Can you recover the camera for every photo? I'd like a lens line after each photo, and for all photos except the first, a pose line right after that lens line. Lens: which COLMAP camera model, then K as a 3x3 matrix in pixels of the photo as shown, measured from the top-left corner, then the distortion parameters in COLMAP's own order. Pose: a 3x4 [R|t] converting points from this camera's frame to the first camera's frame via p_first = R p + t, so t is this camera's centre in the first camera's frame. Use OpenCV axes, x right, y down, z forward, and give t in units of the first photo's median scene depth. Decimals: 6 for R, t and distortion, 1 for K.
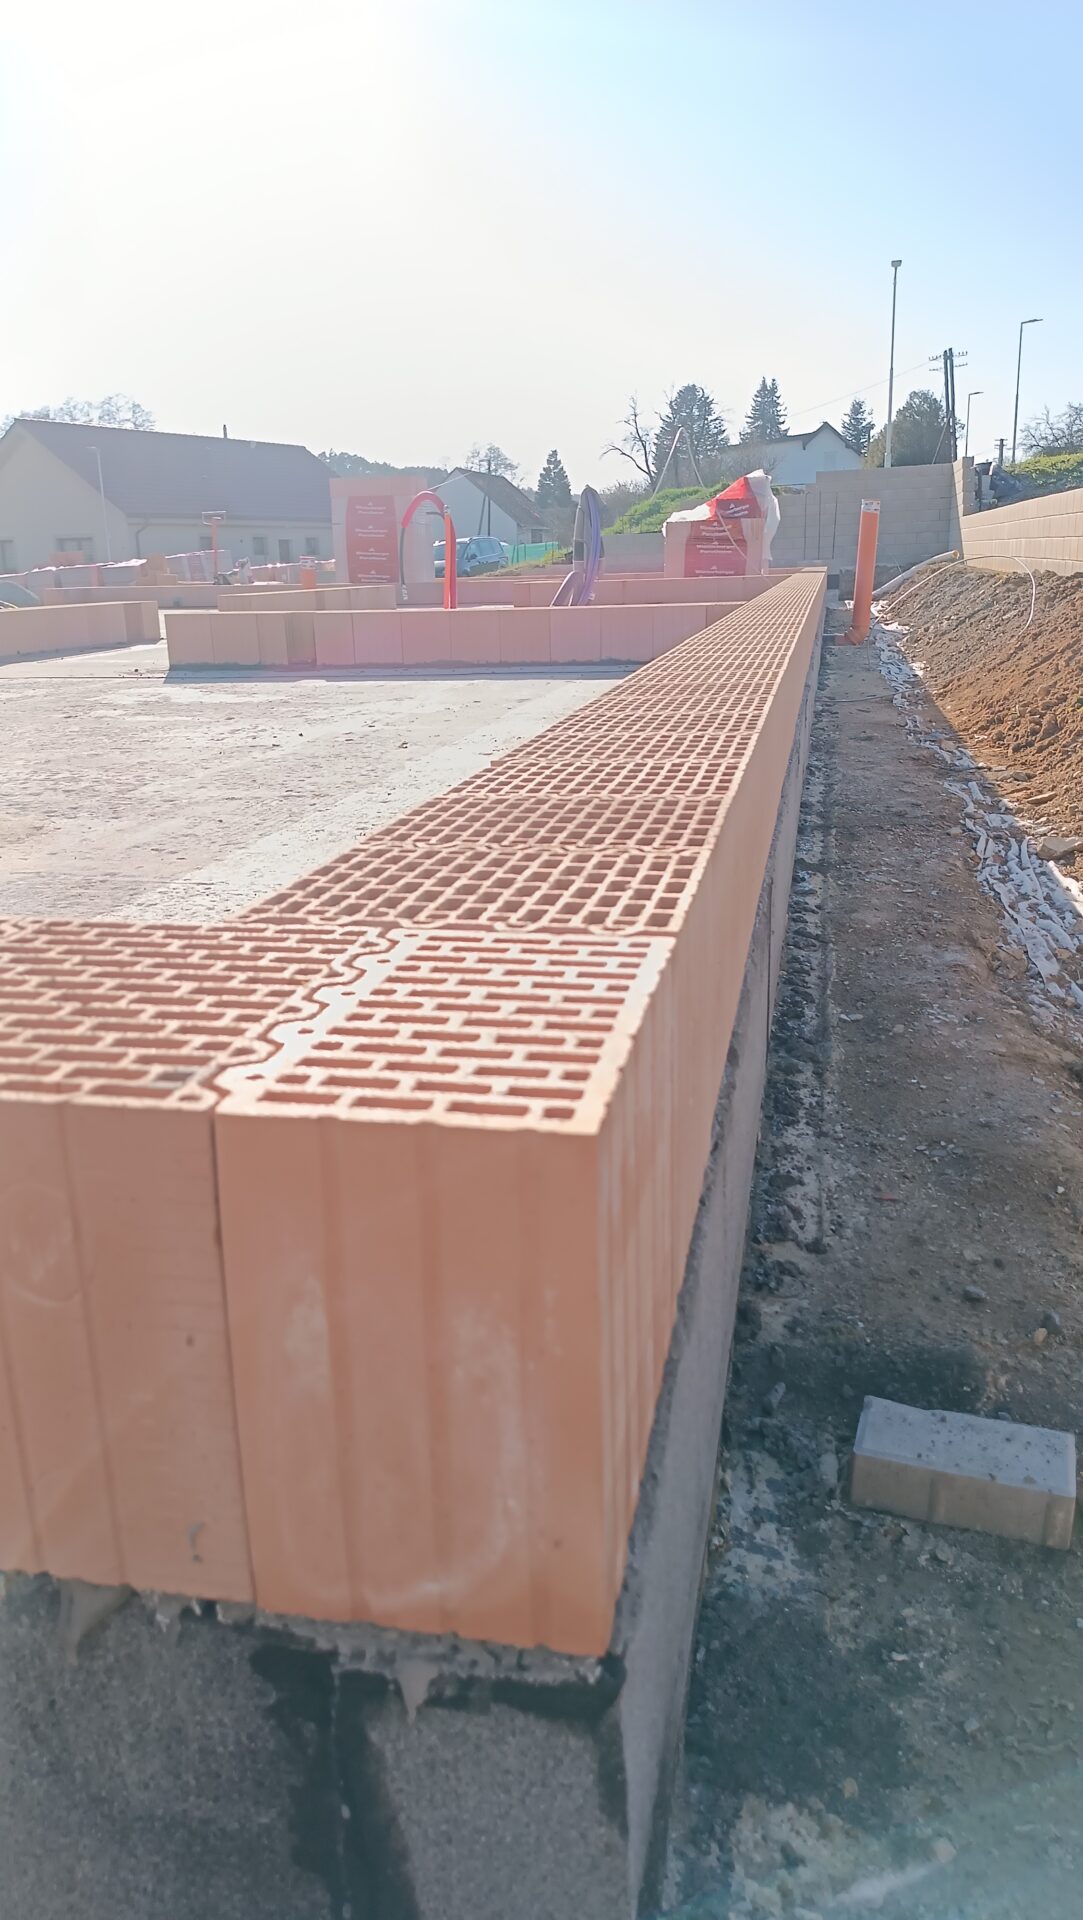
lens RADIAL K [[1376.0, 0, 530.8], [0, 1376.0, 1012.1], [0, 0, 1]] dist [-0.001992, -0.001559]
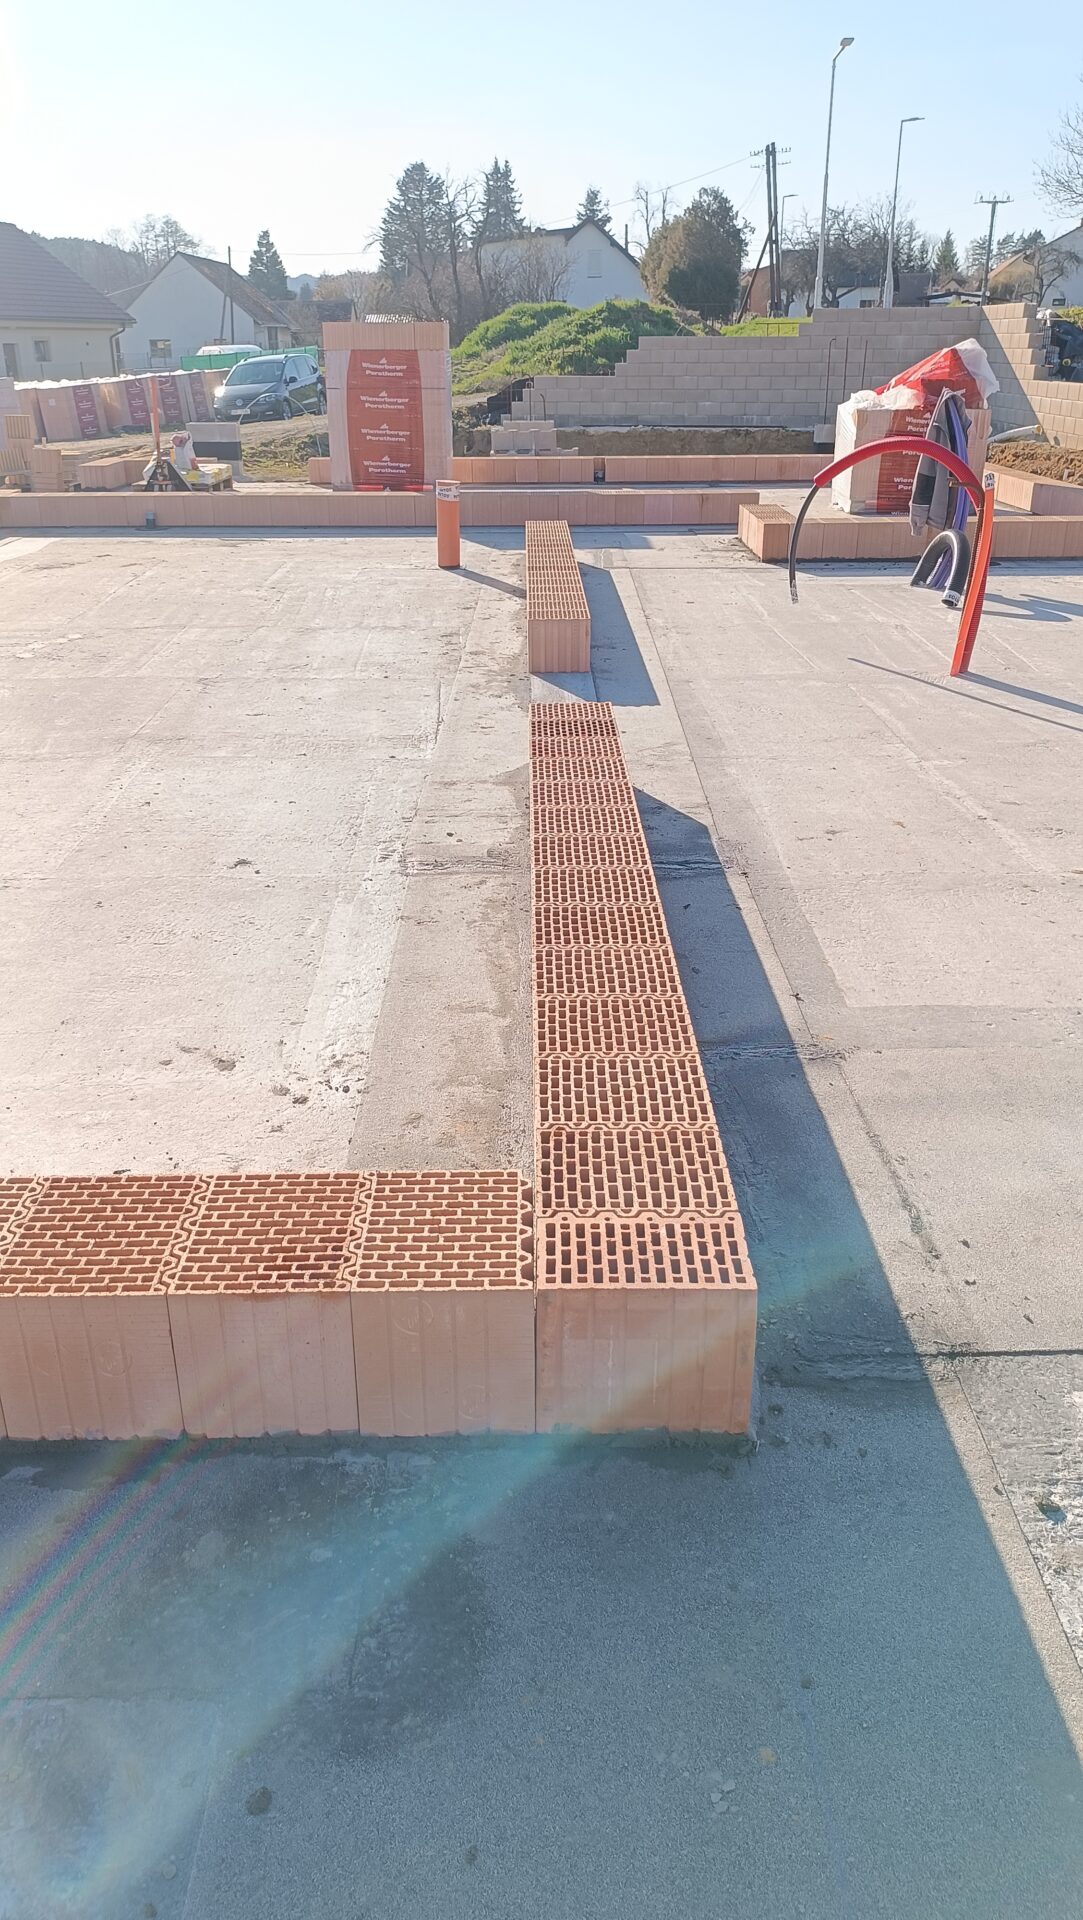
lens RADIAL K [[1387.0, 0, 541.5], [0, 1387.0, 960.0], [0, 0, 1]] dist [0.012294, 0.001383]
pose [[0.976418, -0.064657, 0.205979, -0.037902], [0.044904, 0.994056, 0.099173, -0.024414], [-0.211167, -0.087585, 0.973518, 0.048893]]
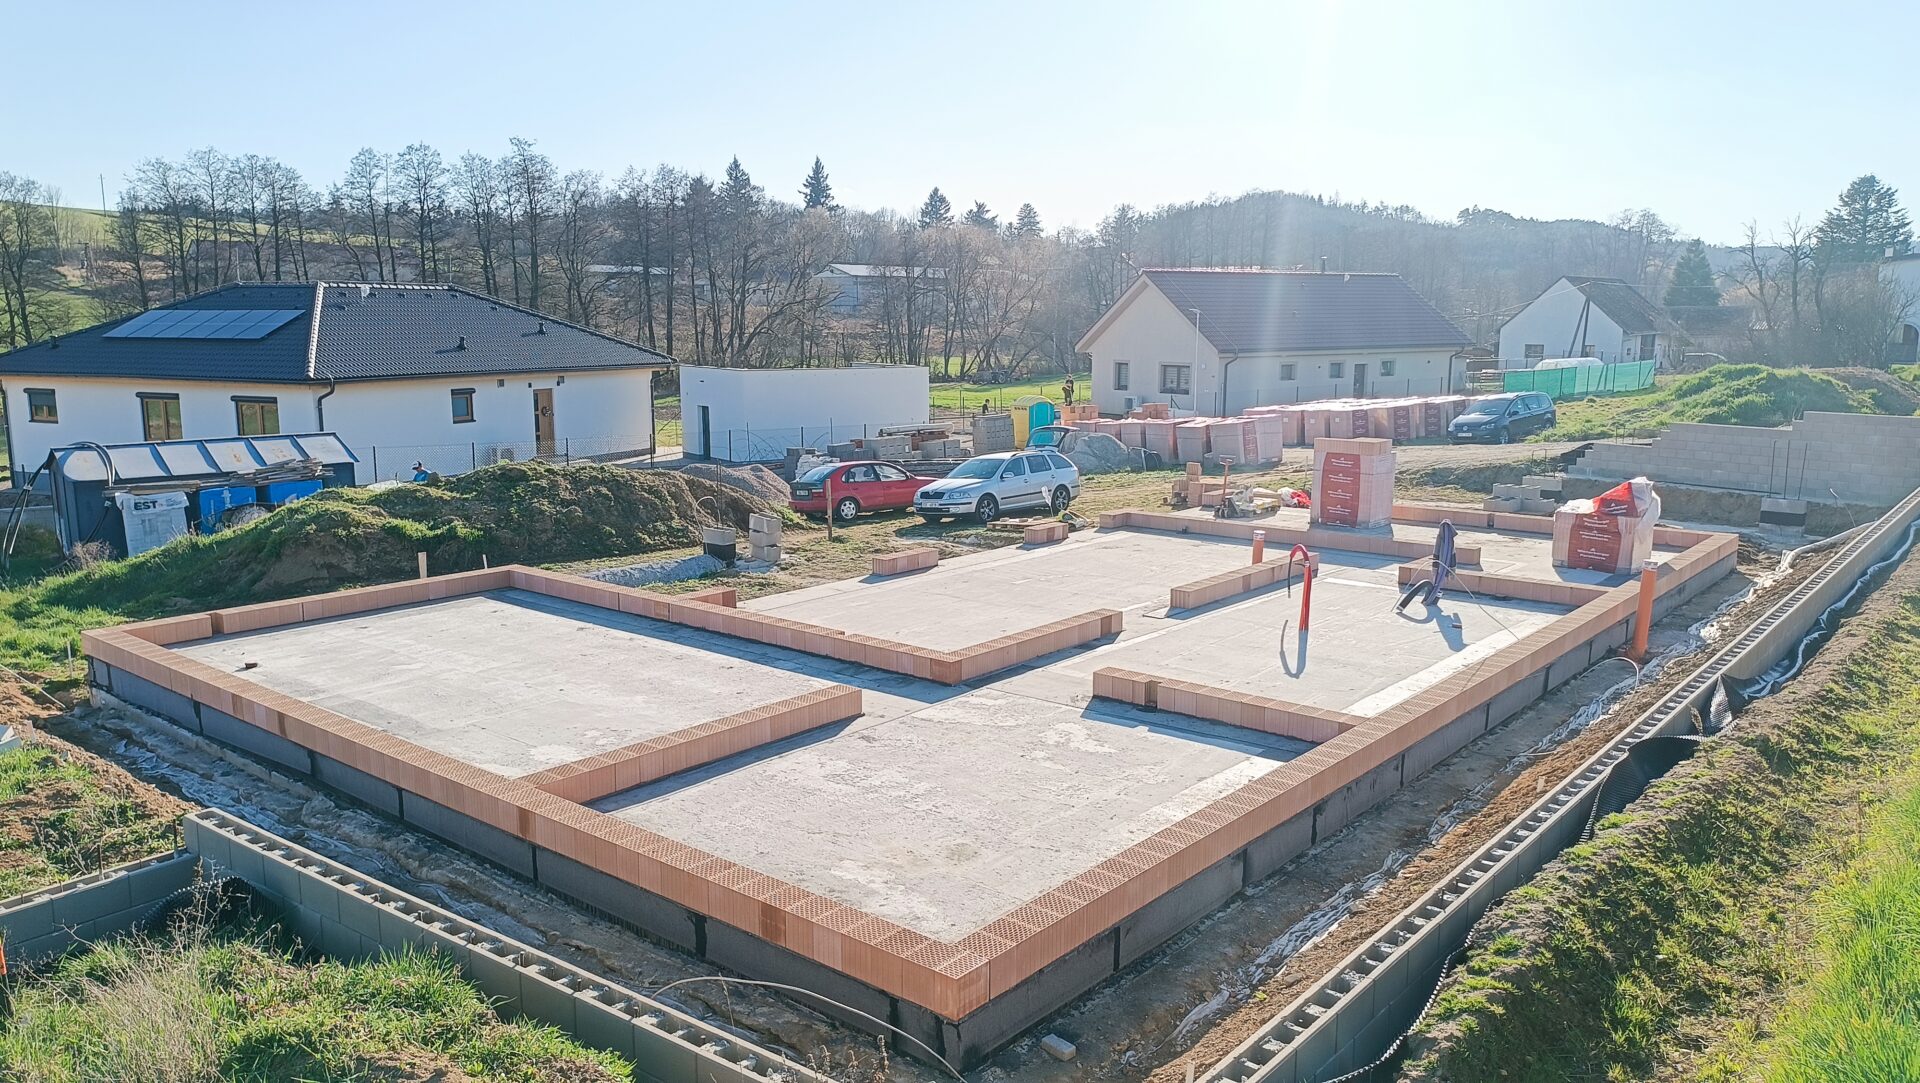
lens RADIAL K [[1387.0, 0, 960.0], [0, 1387.0, 541.5], [0, 0, 1]] dist [0.012294, 0.001383]
pose [[0.886244, 0.105722, -0.450993, 0.031673], [-0.171549, 0.979288, -0.107544, -0.015269], [0.430282, 0.172677, 0.886025, -0.063045]]
